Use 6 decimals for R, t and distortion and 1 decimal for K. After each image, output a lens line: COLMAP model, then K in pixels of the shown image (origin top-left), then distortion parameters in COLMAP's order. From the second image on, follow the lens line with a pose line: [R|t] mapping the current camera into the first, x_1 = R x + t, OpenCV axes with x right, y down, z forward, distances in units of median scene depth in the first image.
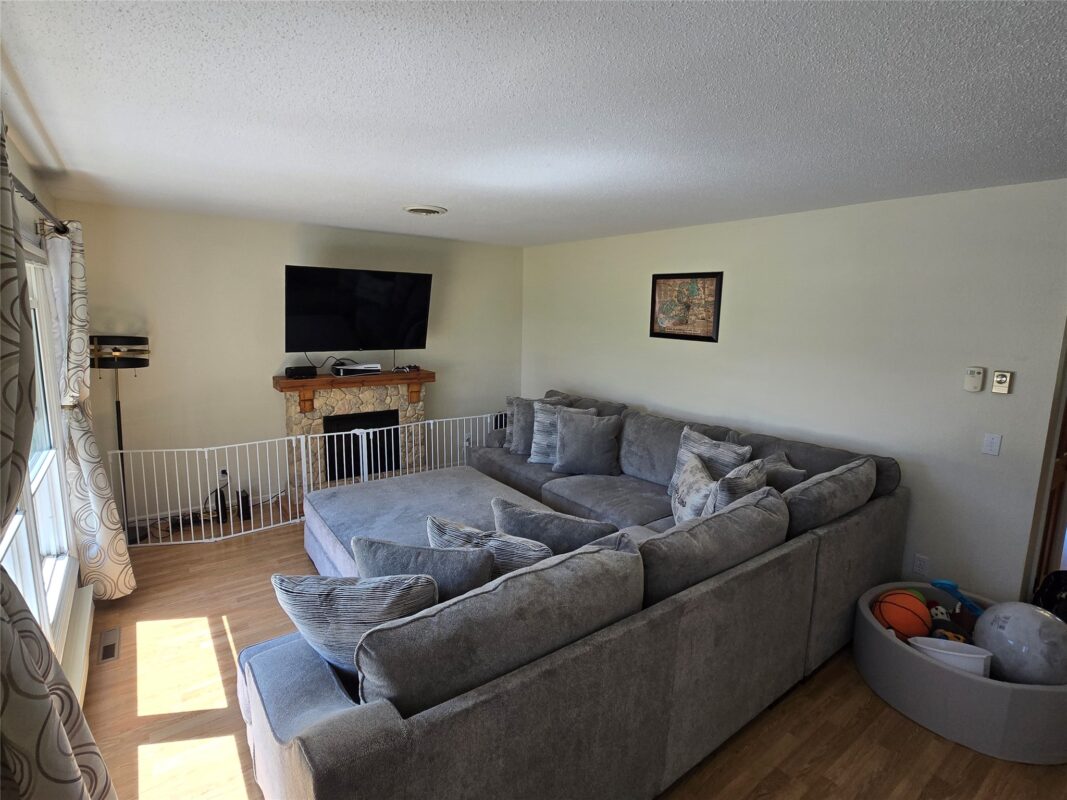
lens RADIAL K [[538.2, 0, 543.0], [0, 538.2, 396.0], [0, 0, 1]] dist [-0.001336, -0.002923]
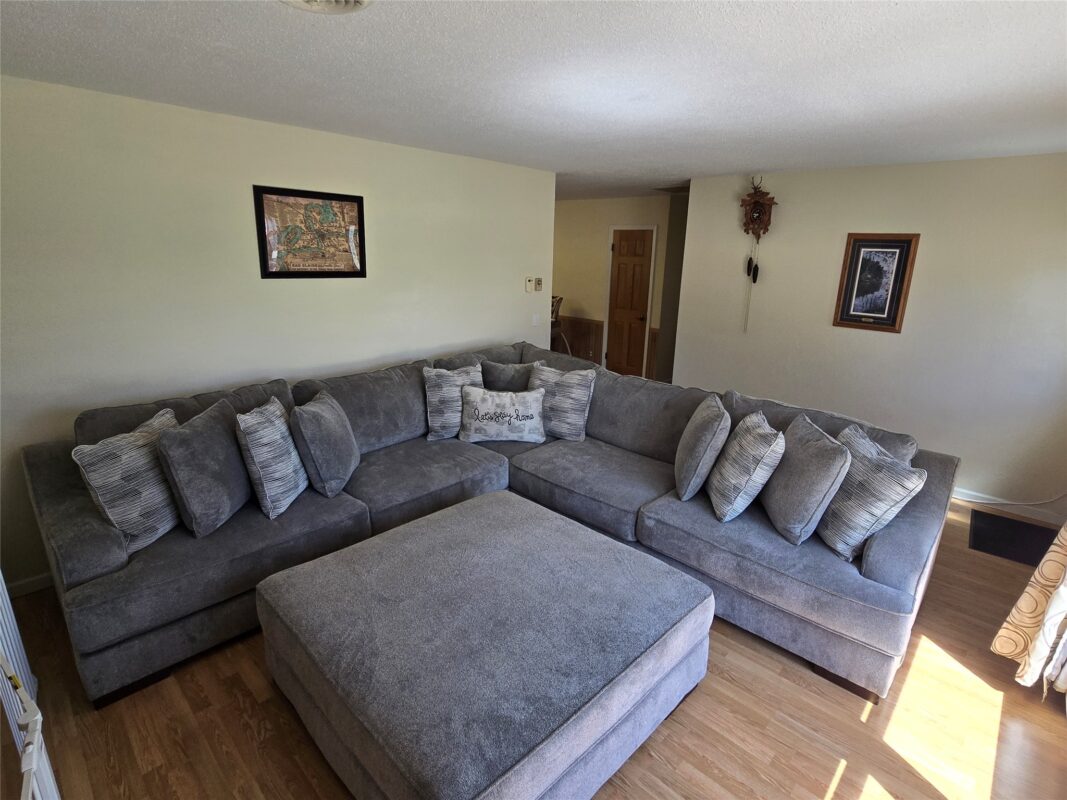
lens RADIAL K [[538.2, 0, 537.7], [0, 538.2, 402.2], [0, 0, 1]] dist [-0.001336, -0.002923]
pose [[-0.158594, -0.295602, 0.942055, -0.569899], [0.129975, 0.939576, 0.316706, -0.135752], [-0.978751, 0.172671, -0.110590, 0.764747]]
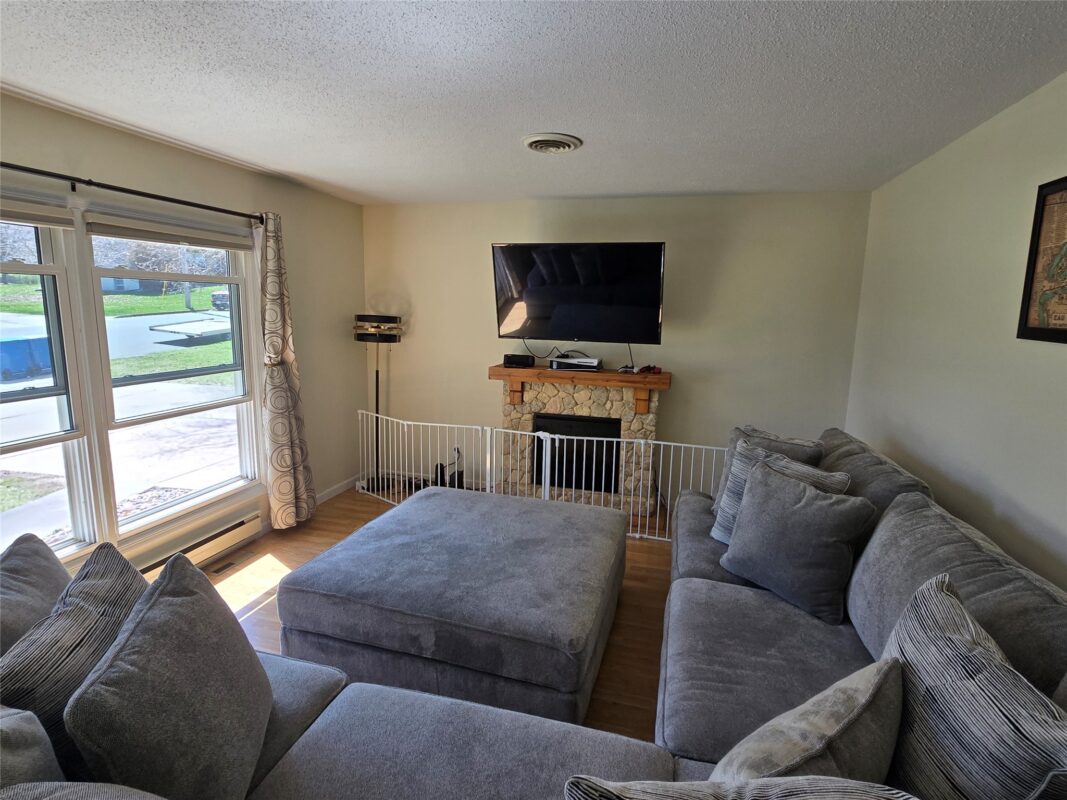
lens RADIAL K [[538.2, 0, 532.9], [0, 538.2, 394.7], [0, 0, 1]] dist [-0.001336, -0.002923]
pose [[0.611480, 0.122911, -0.781656, 0.303438], [-0.135881, 0.989498, 0.049295, -0.036093], [0.779506, 0.076069, 0.621759, 0.456343]]
